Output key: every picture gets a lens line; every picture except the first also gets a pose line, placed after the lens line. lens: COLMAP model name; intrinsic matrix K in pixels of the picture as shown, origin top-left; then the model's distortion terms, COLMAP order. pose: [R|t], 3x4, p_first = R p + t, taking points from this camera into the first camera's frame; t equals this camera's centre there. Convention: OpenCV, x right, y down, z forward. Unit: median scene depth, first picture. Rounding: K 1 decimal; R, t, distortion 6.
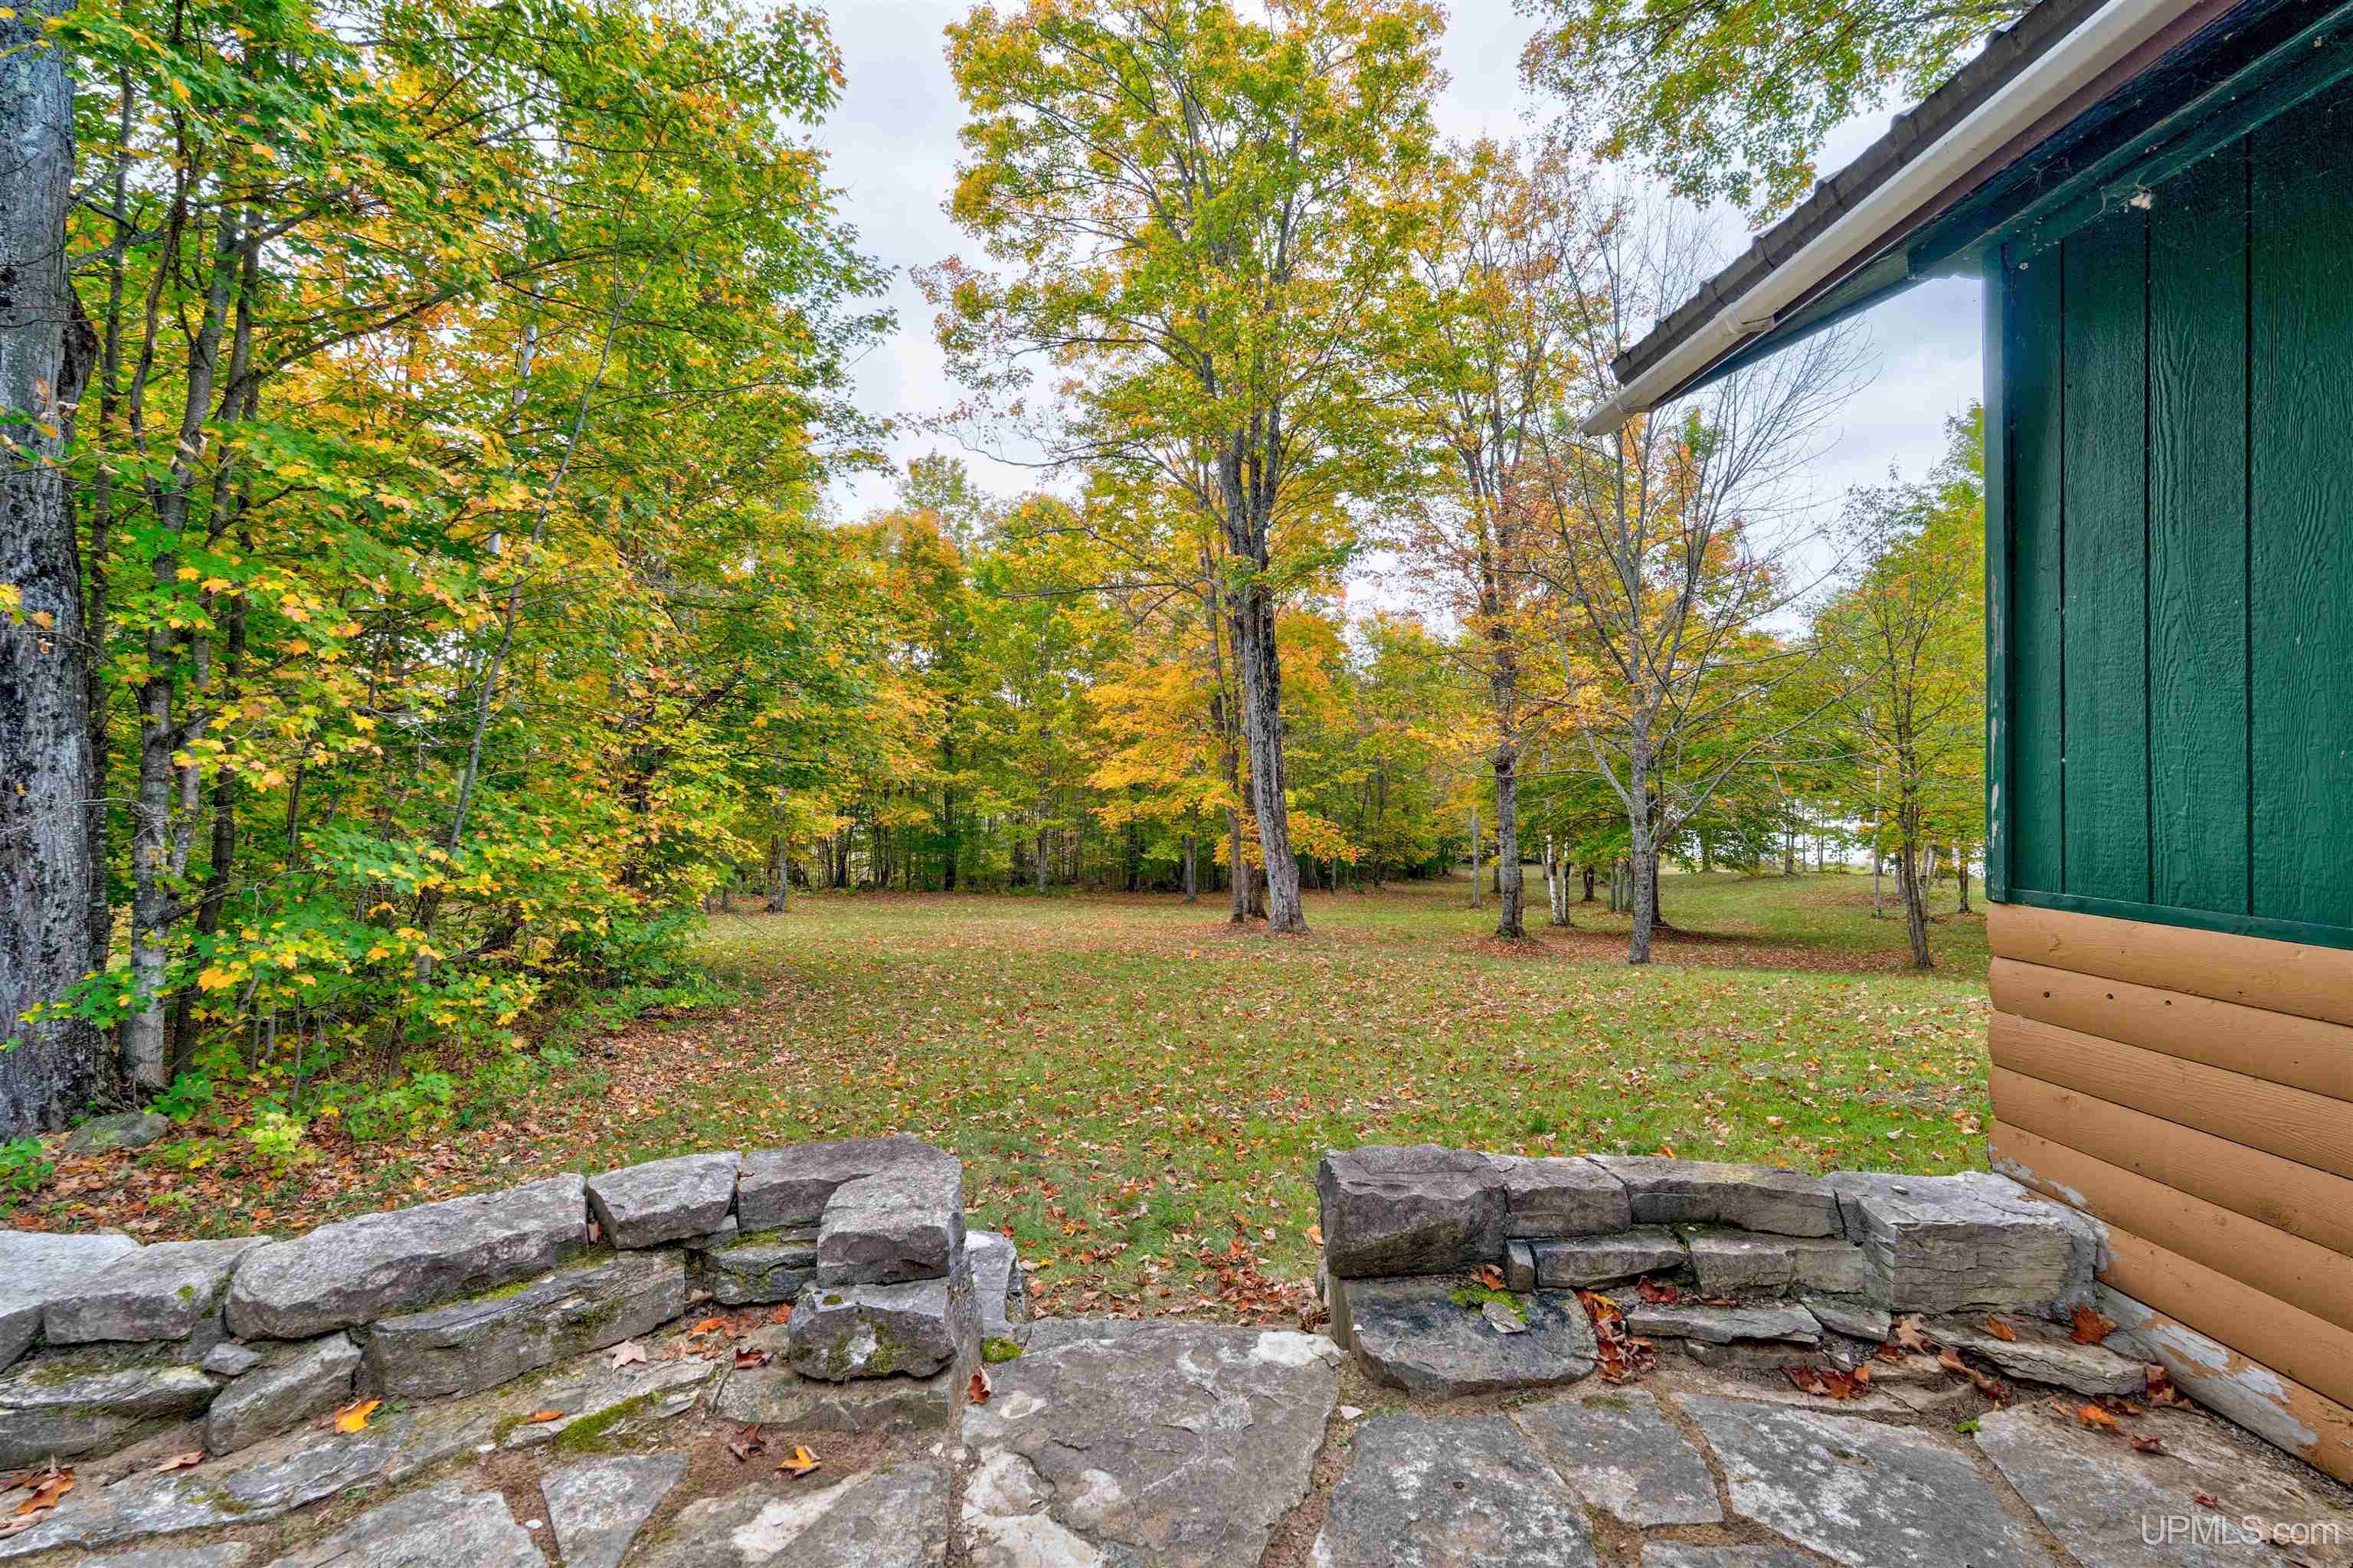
lens RADIAL K [[1029.8, 0, 1172.9], [0, 1029.8, 779.9], [0, 0, 1]] dist [-0.001996, -0.000319]
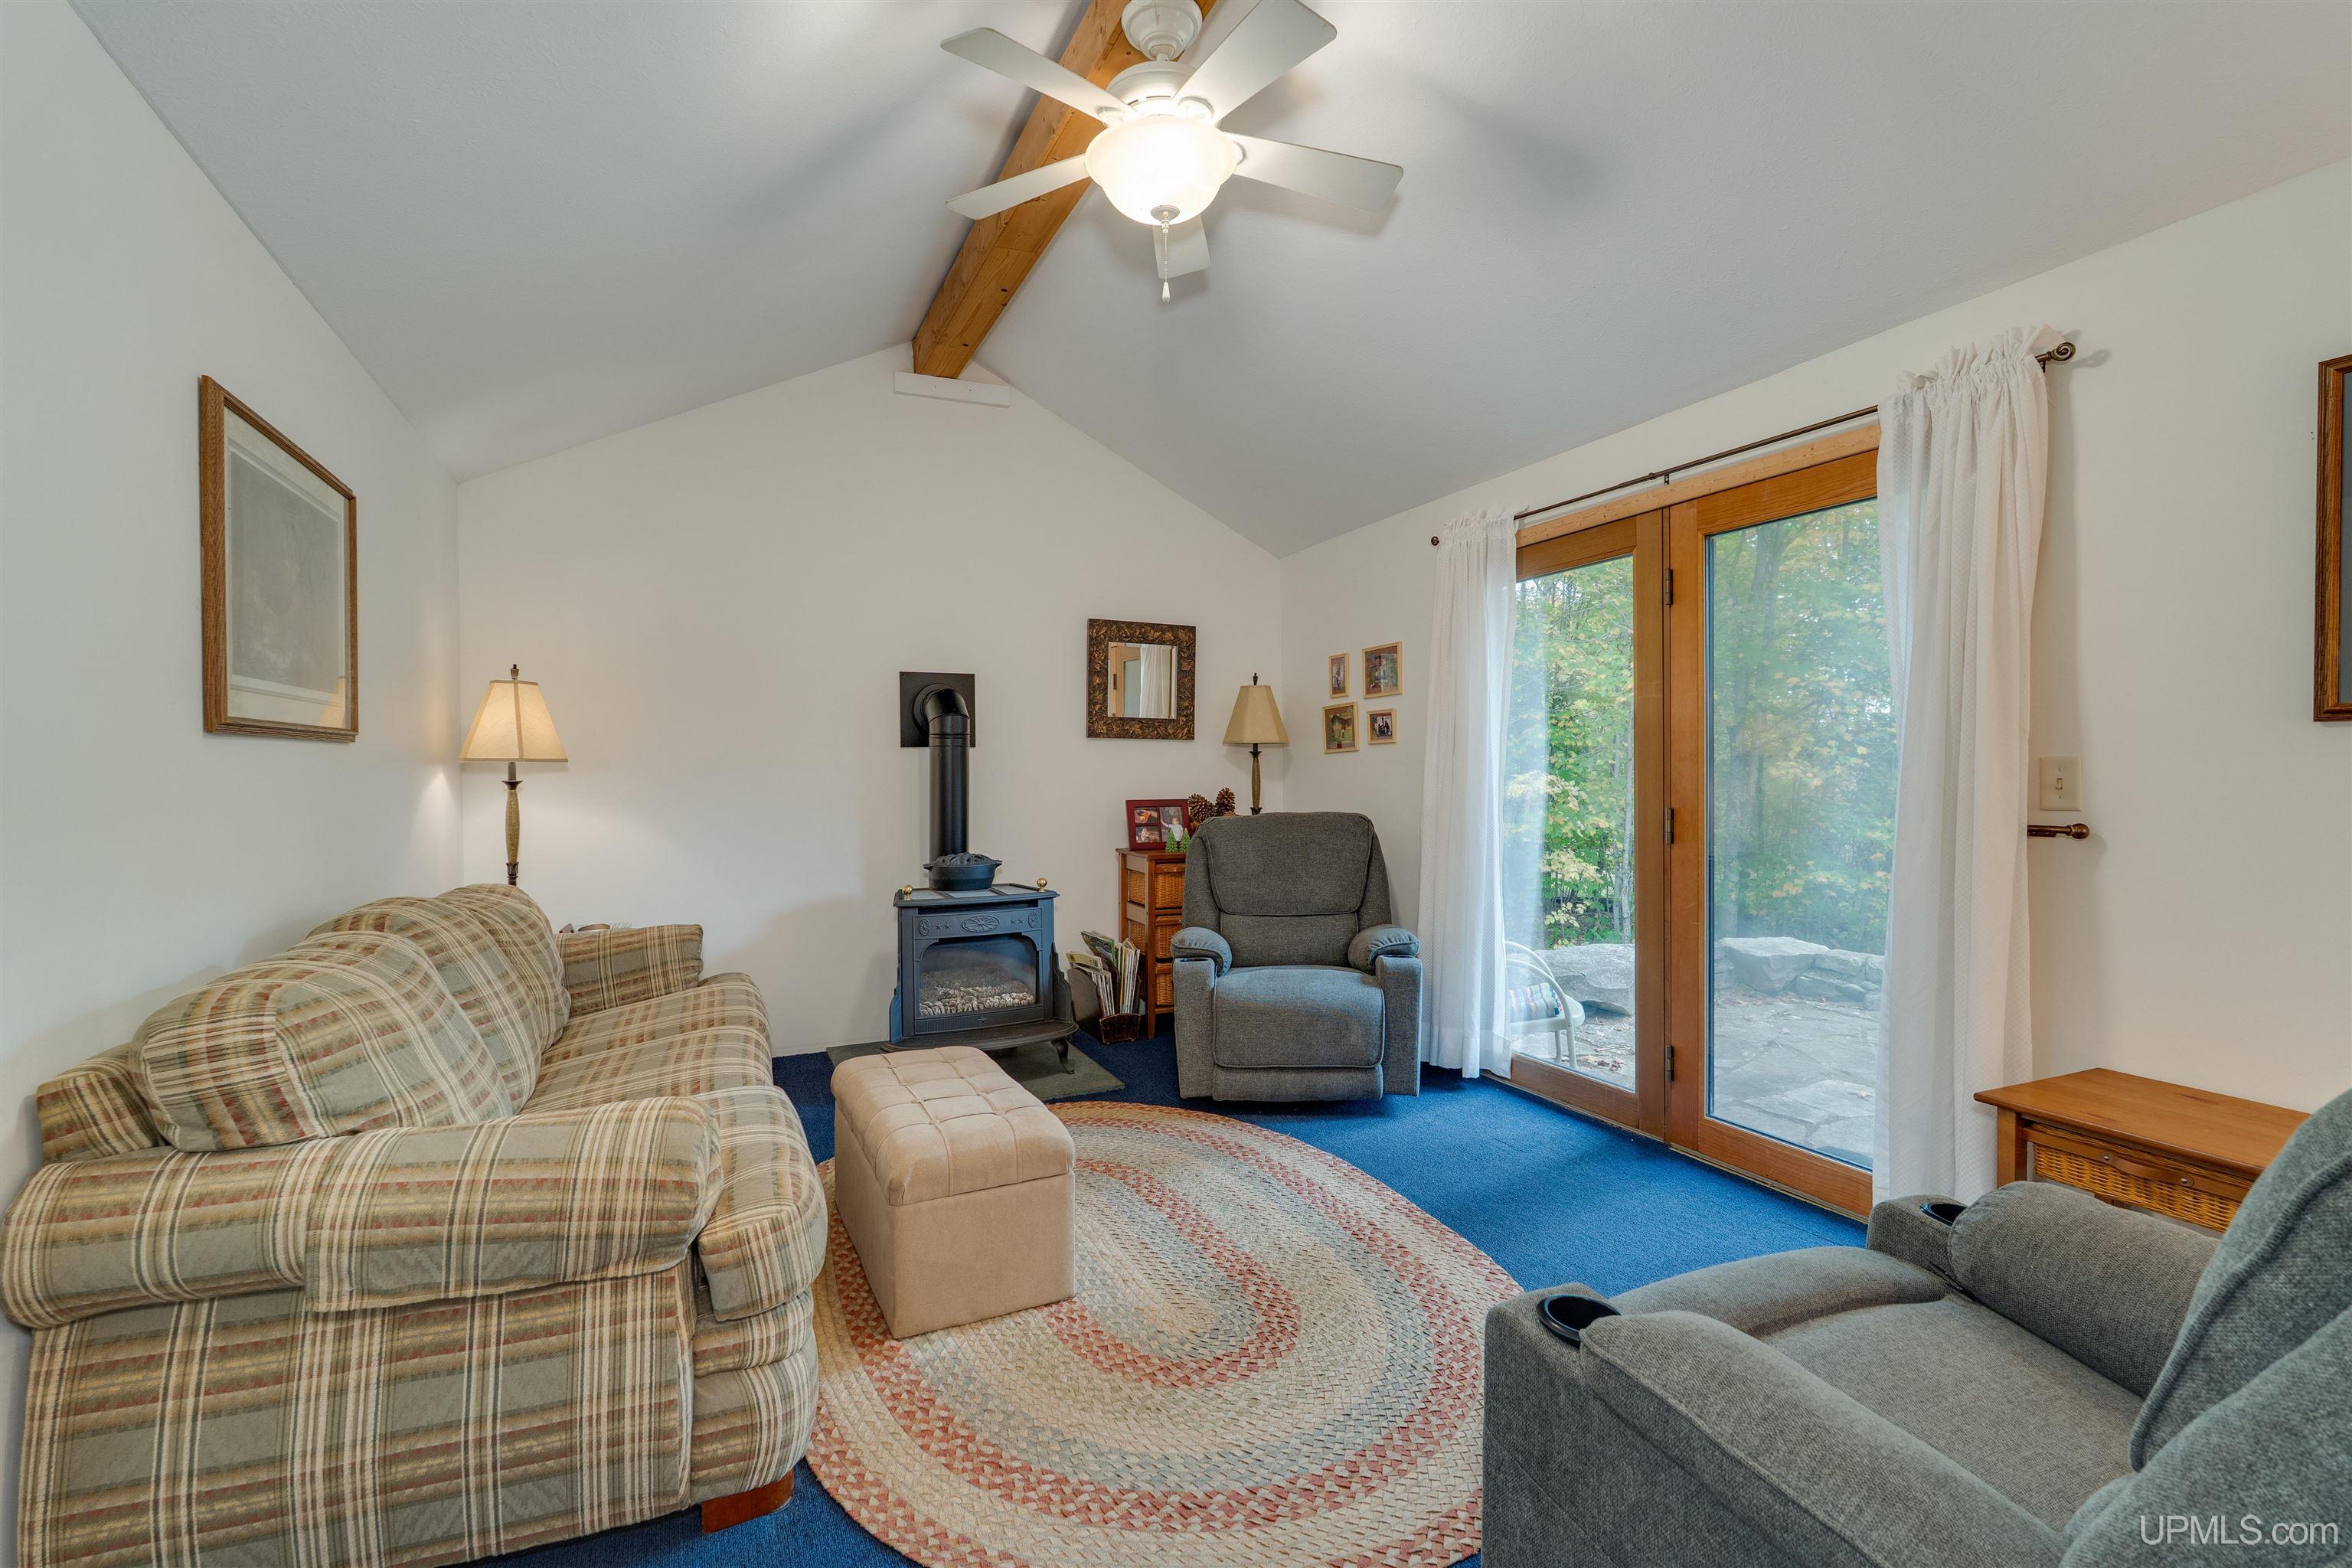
lens RADIAL K [[1029.4, 0, 1172.4], [0, 1029.4, 779.9], [0, 0, 1]] dist [-0.001996, -0.000319]
pose [[0.358241, 0.010624, -0.933569, 0.405798], [0.006874, 0.999878, 0.014016, -0.036023], [0.933604, -0.011438, 0.358124, -0.690314]]
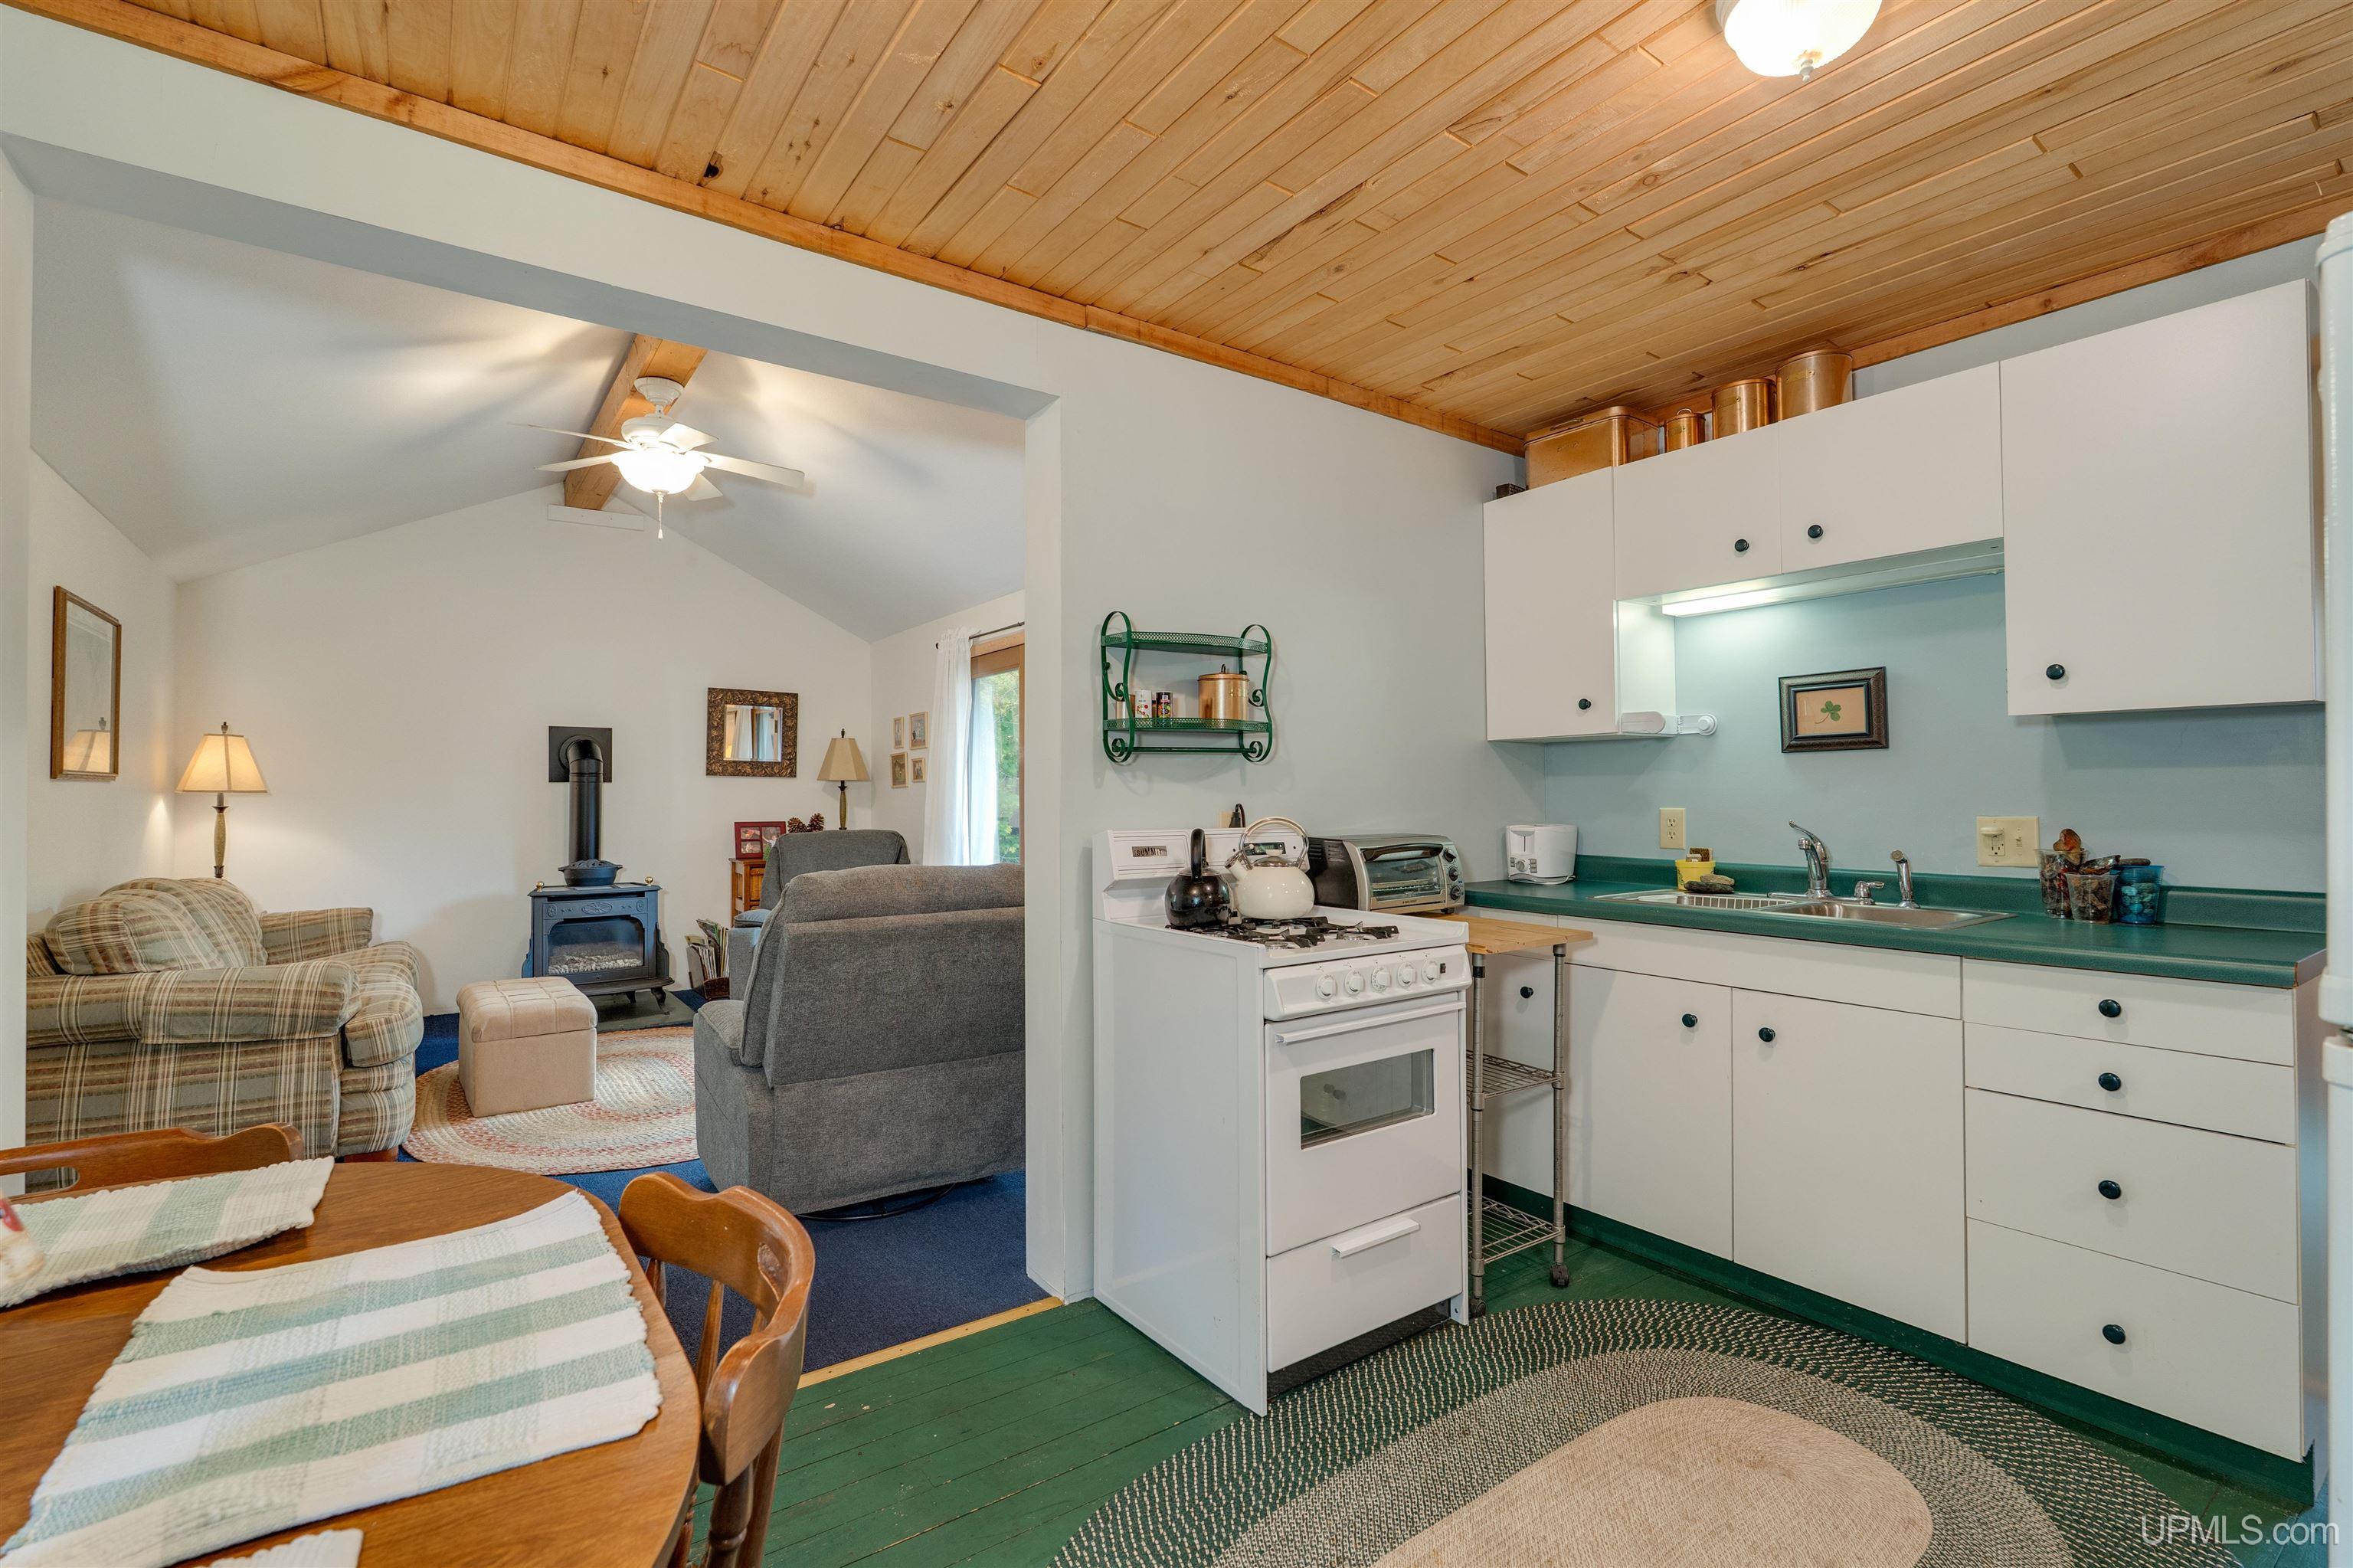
lens RADIAL K [[1046.2, 0, 1168.6], [0, 1046.2, 779.4], [0, 0, 1]] dist [-0.001643, -0.000119]
pose [[0.530719, -0.012052, -0.847462, 0.835377], [0.002388, 0.999916, -0.012724, -0.039096], [0.847545, 0.004729, 0.530703, -0.633245]]
